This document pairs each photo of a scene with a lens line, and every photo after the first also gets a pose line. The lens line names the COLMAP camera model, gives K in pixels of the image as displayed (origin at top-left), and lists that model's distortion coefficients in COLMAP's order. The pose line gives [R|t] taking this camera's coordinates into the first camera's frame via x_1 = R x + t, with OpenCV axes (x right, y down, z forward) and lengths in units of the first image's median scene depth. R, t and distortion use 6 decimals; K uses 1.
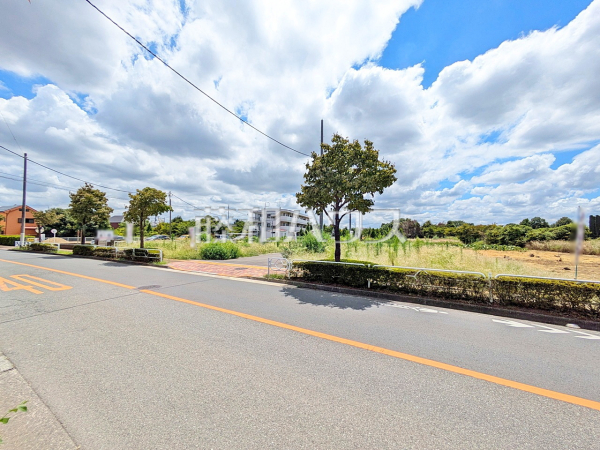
lens RADIAL K [[240.8, 0, 299.1], [0, 240.8, 226.8], [0, 0, 1]] dist [0.001249, 0.000189]
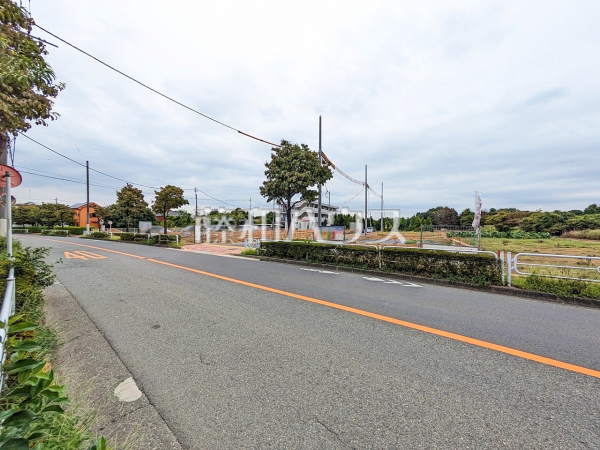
lens RADIAL K [[240.8, 0, 299.1], [0, 240.8, 226.8], [0, 0, 1]] dist [0.001249, 0.000189]
pose [[0.988638, -0.008903, -0.150053, 0.211606], [0.014366, 0.999271, 0.035363, 0.015614], [0.149629, -0.037117, 0.988045, -0.128741]]
